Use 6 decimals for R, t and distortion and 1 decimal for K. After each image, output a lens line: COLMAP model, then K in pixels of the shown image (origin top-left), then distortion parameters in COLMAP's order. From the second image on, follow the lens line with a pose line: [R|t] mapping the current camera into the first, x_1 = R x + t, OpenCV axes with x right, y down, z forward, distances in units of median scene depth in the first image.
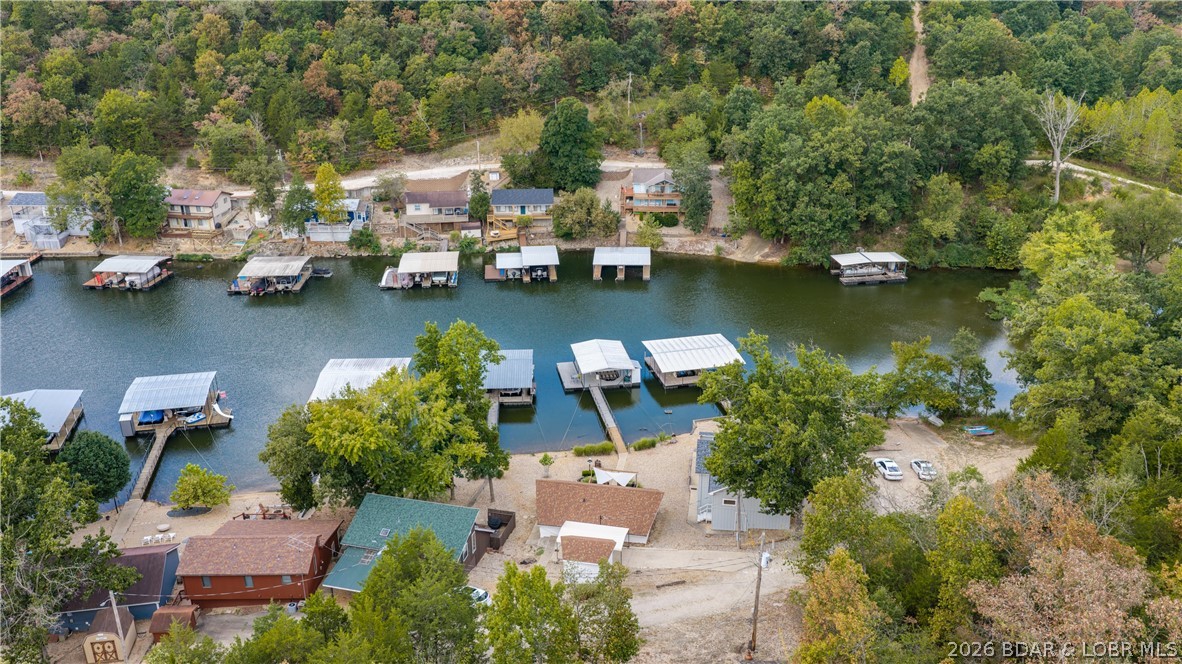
lens RADIAL K [[982.2, 0, 591.6], [0, 982.2, 332.3], [0, 0, 1]] dist [0.032122, -0.056406]
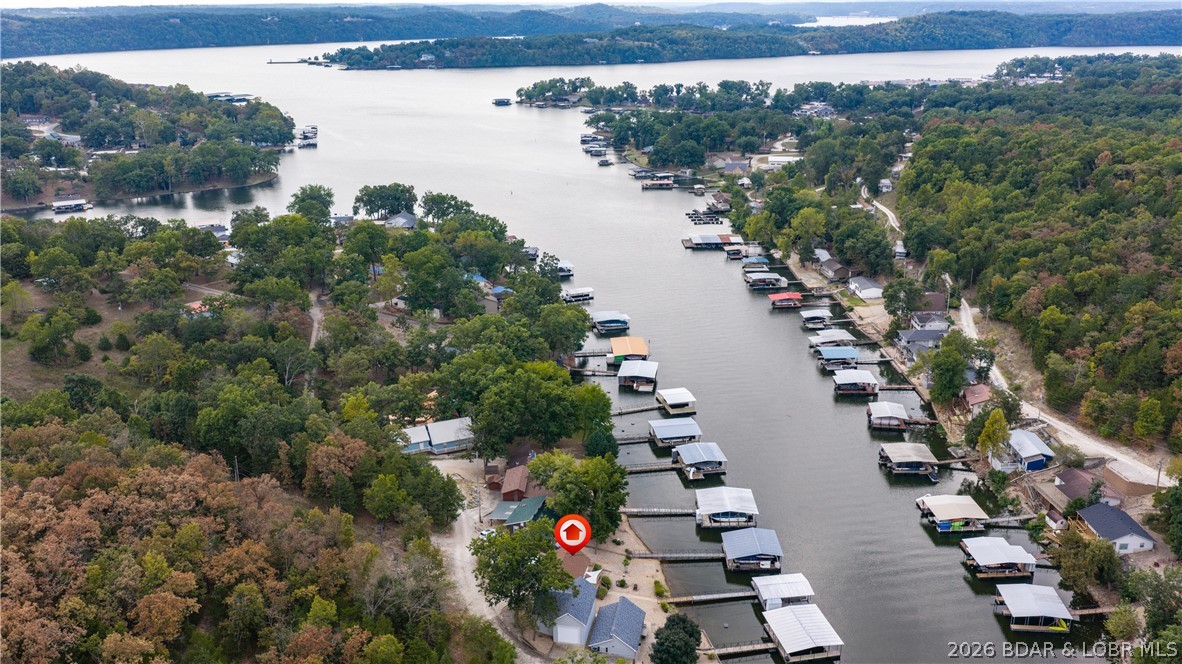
lens RADIAL K [[982.2, 0, 592.7], [0, 982.2, 332.5], [0, 0, 1]] dist [0.032122, -0.056406]
pose [[-0.026370, 0.328139, -0.944261, 0.855687], [-0.377831, 0.871249, 0.313318, -0.437387], [0.925499, 0.365033, 0.101007, 0.353775]]
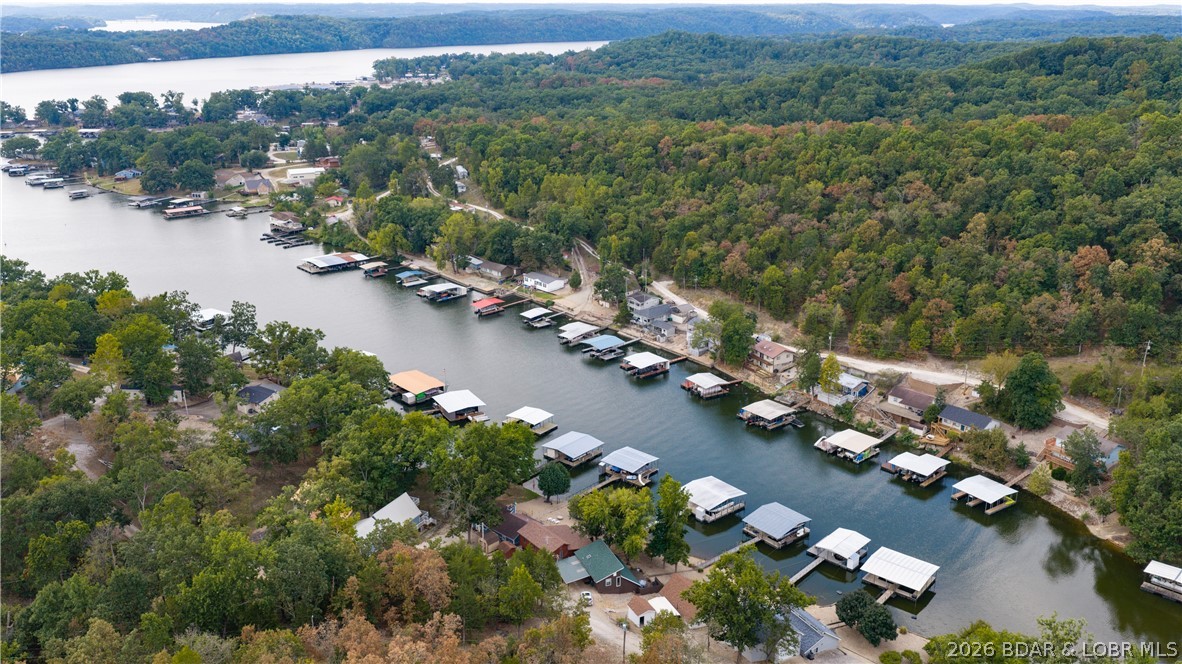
lens RADIAL K [[982.2, 0, 588.5], [0, 982.2, 332.0], [0, 0, 1]] dist [0.032122, -0.056406]
pose [[0.604823, 0.262434, -0.751876, 0.589495], [-0.312243, 0.946690, 0.079258, -0.198559], [0.732593, 0.186831, 0.654523, -0.232217]]
